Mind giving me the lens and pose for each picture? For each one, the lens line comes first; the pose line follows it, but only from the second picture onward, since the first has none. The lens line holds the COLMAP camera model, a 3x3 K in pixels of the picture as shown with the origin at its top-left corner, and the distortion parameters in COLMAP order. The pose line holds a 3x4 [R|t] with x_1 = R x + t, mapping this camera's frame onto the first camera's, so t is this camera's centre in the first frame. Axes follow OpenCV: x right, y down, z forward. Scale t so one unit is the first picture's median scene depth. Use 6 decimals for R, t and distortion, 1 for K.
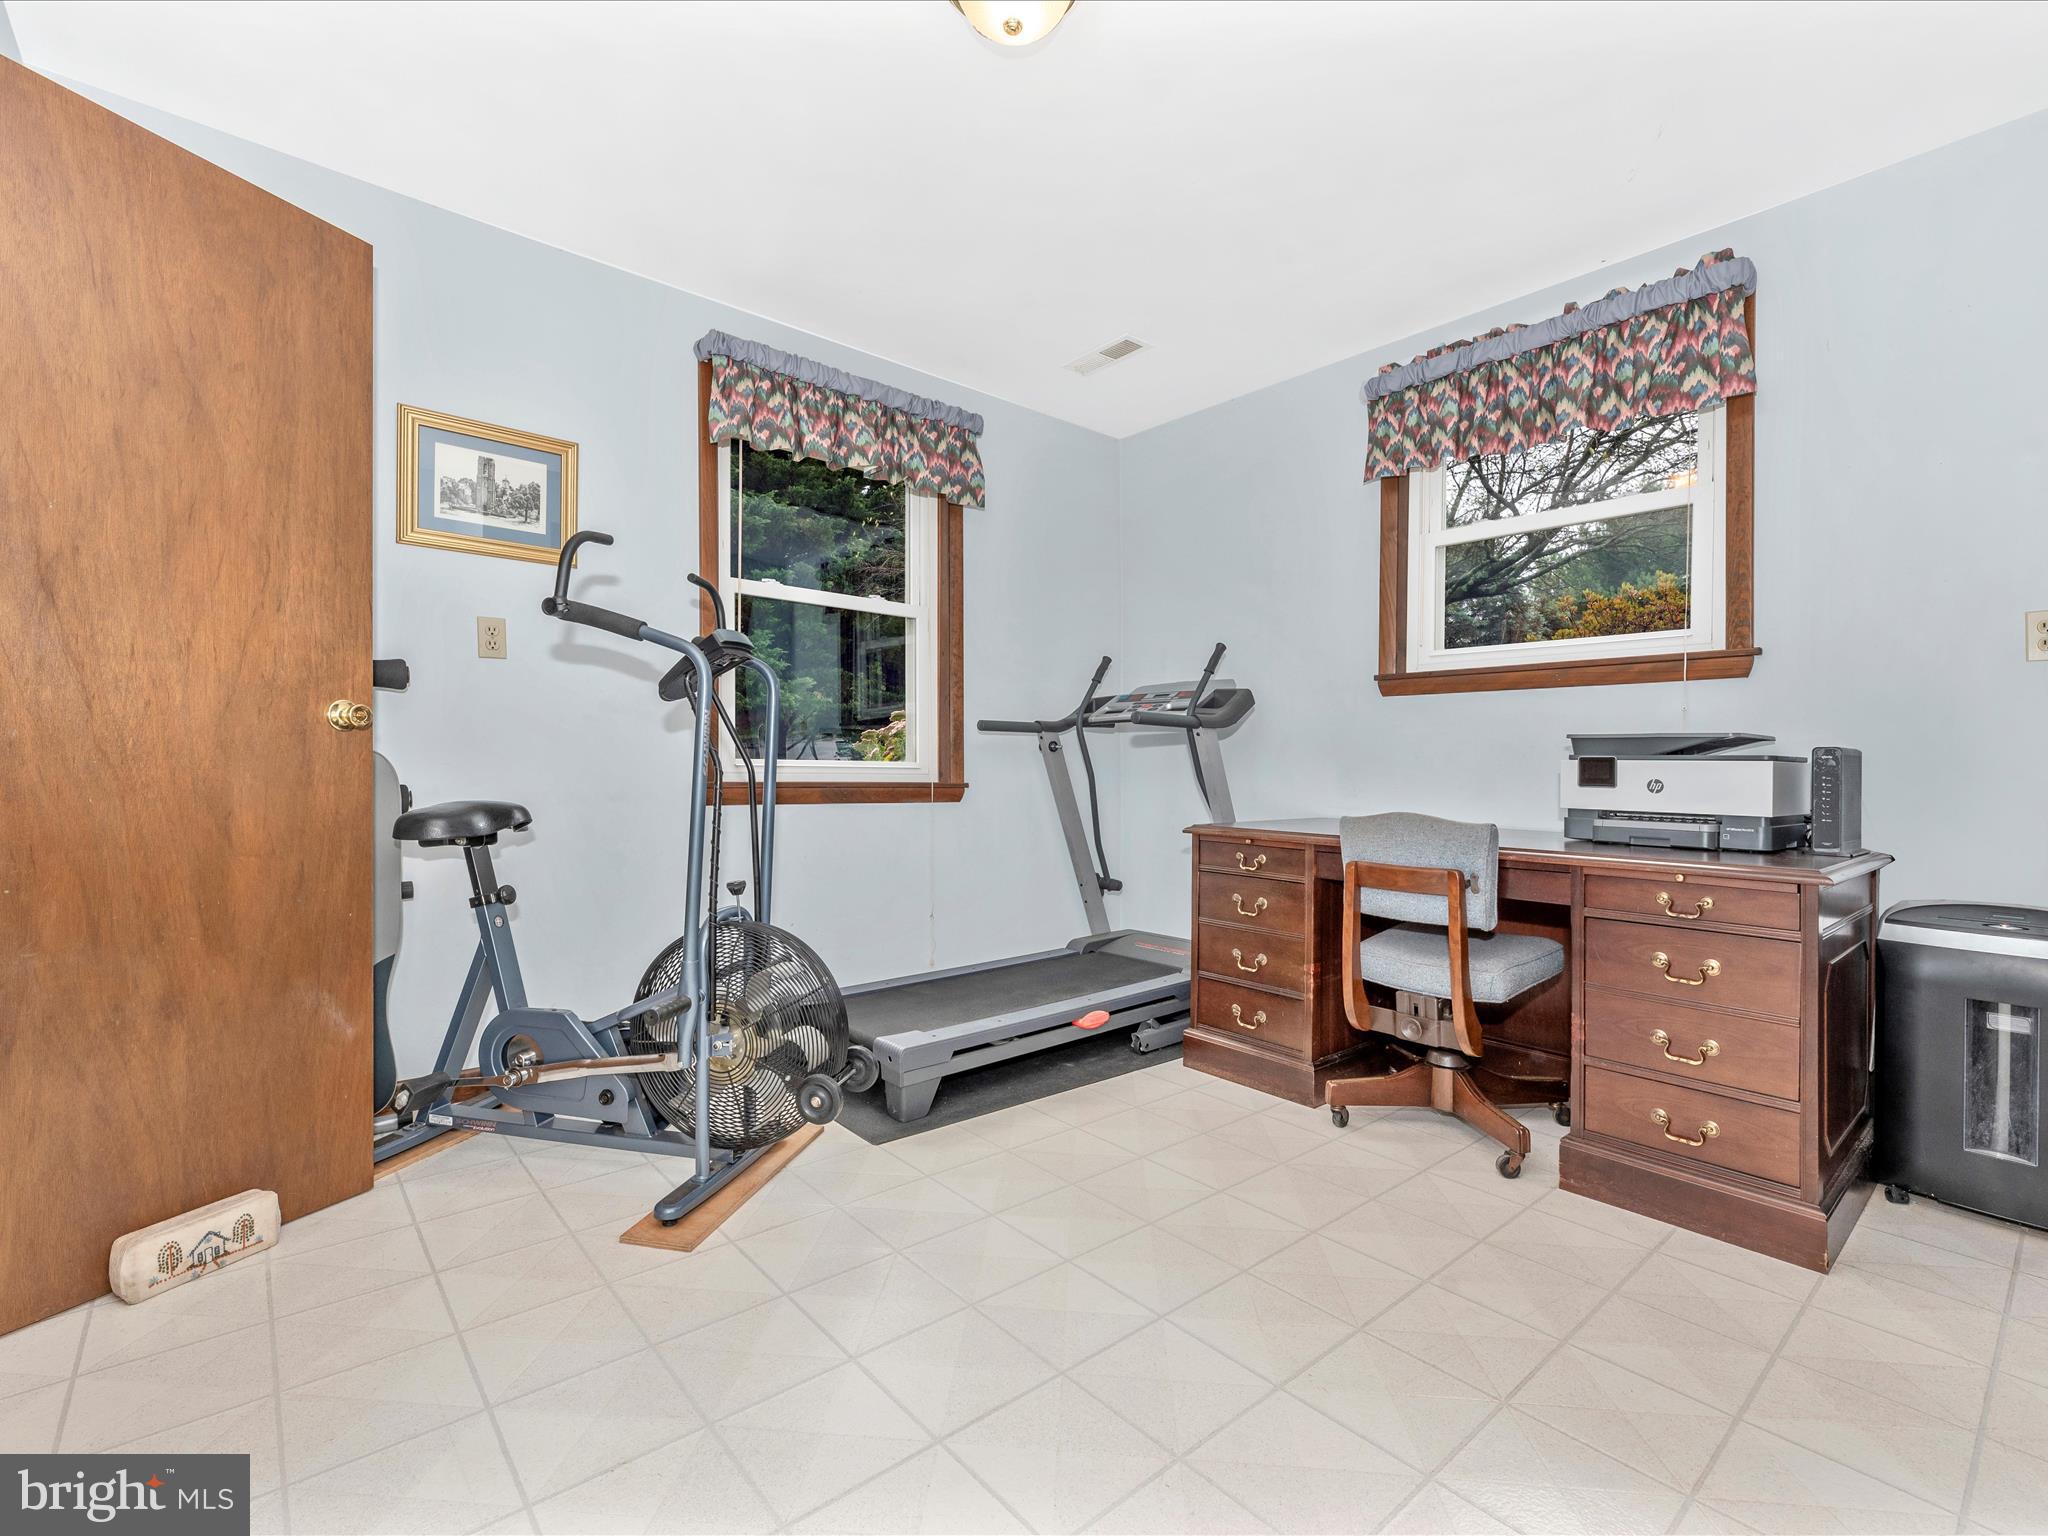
lens RADIAL K [[950.2, 0, 986.9], [0, 950.2, 811.1], [0, 0, 1]] dist [0.001985, 0.001408]
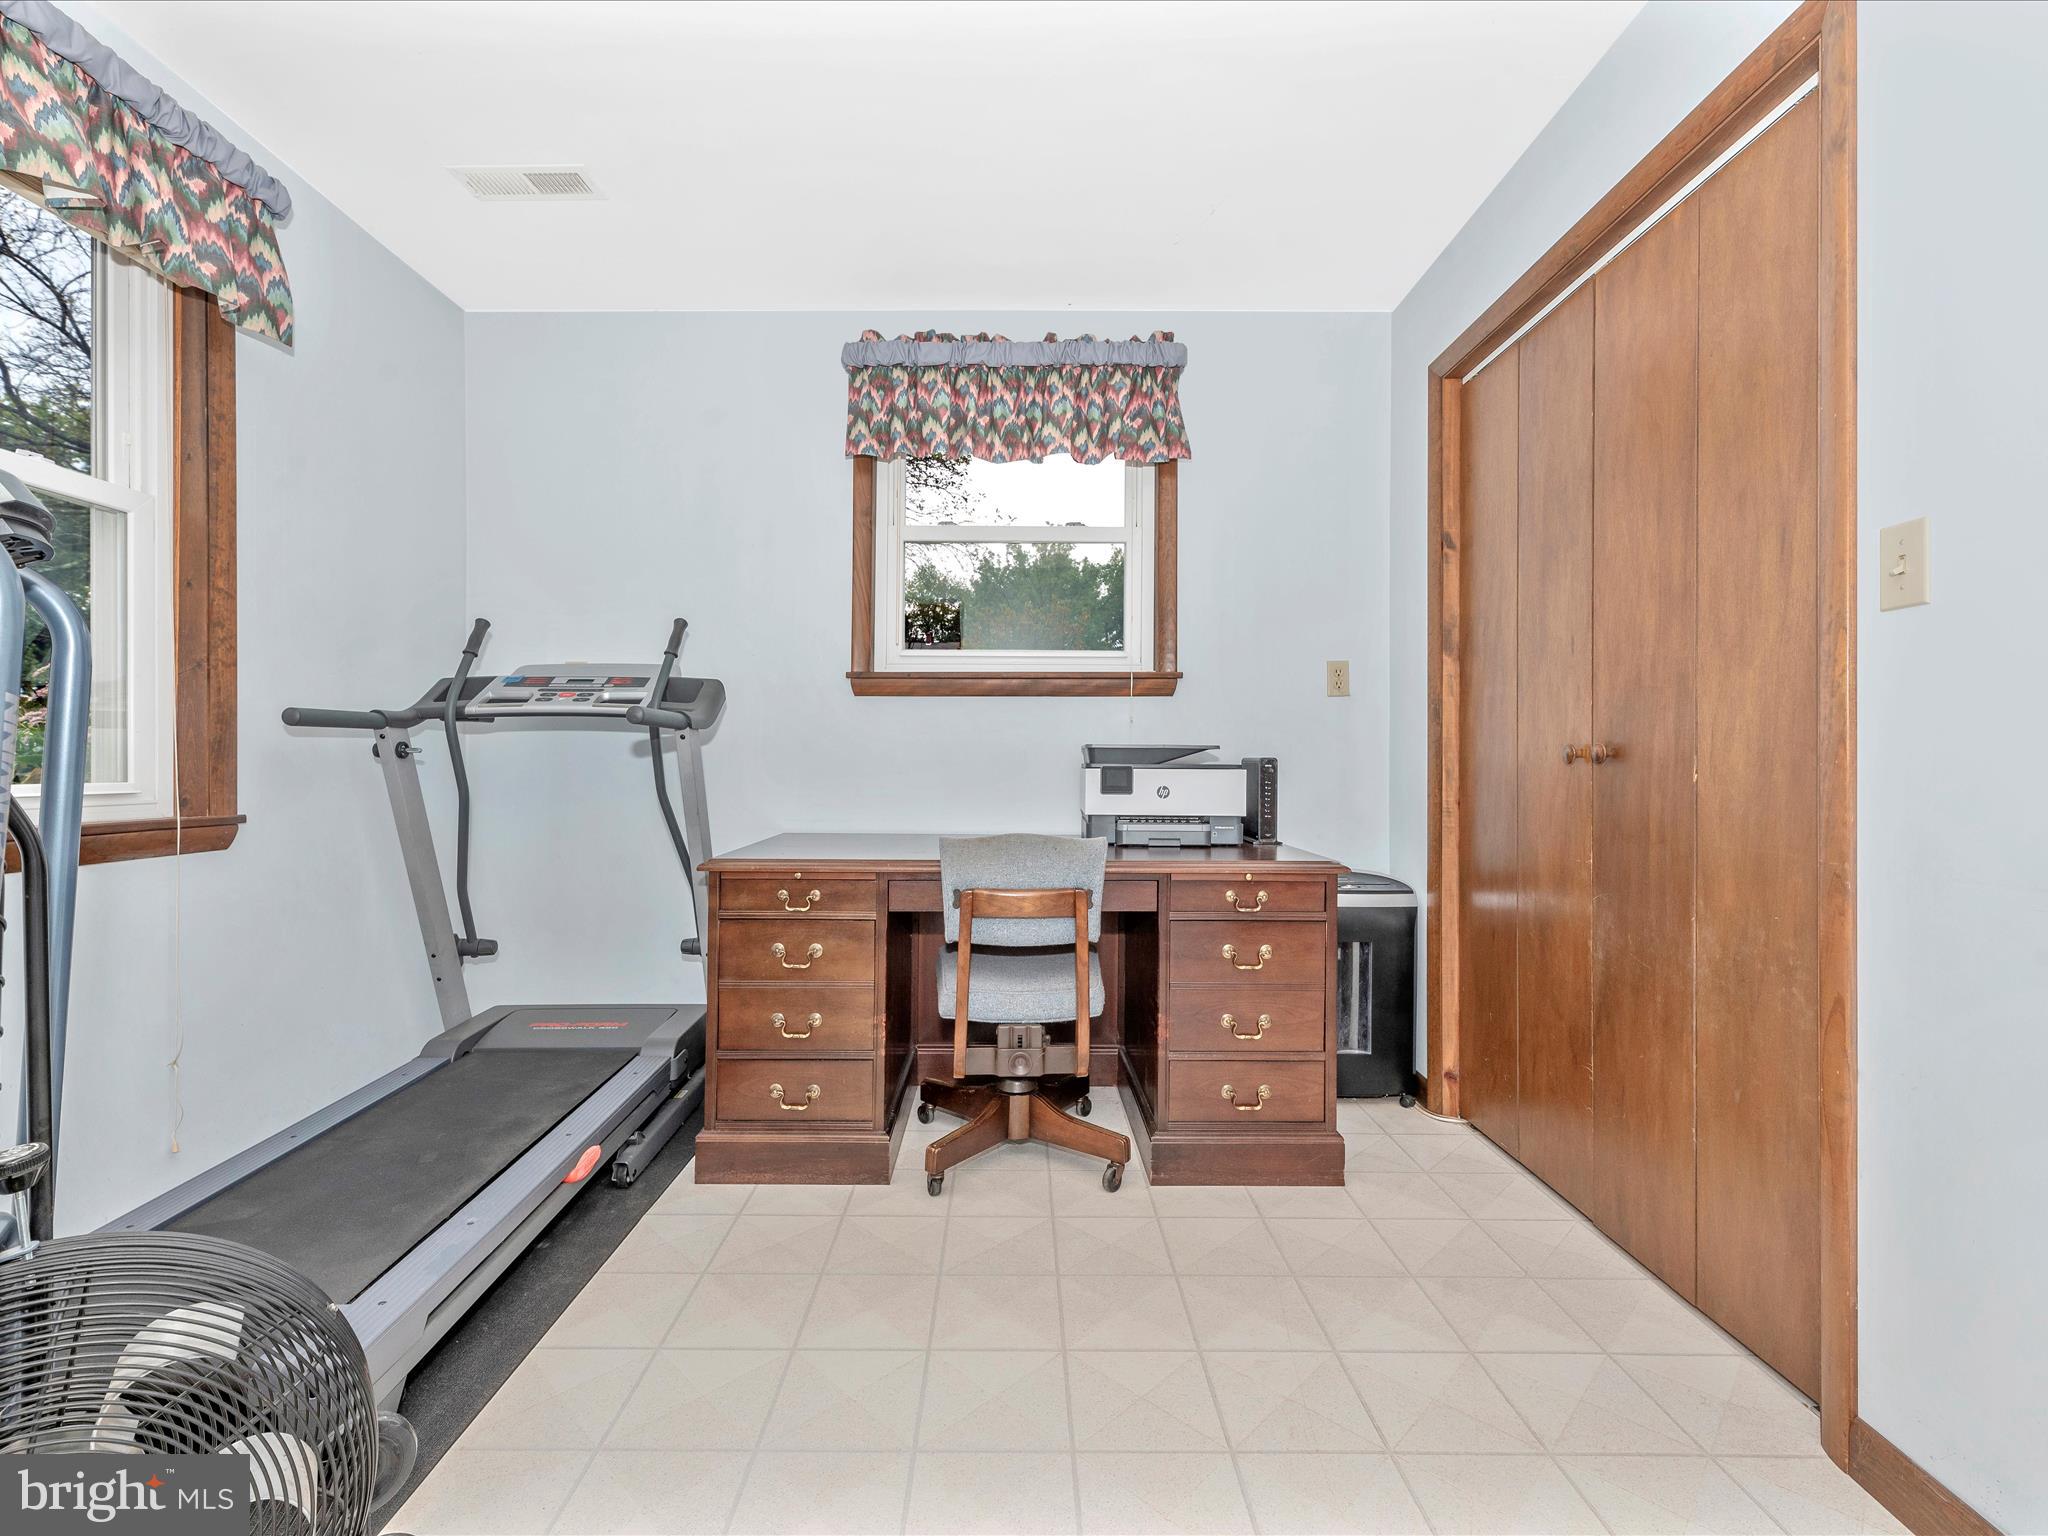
lens RADIAL K [[961.1, 0, 1021.4], [0, 961.1, 778.0], [0, 0, 1]] dist [0.000823, -0.001468]
pose [[0.629328, -0.026999, 0.776671, -0.215046], [0.042457, 0.999098, 0.000329, -0.039203], [-0.775979, 0.032768, 0.629907, 0.327000]]
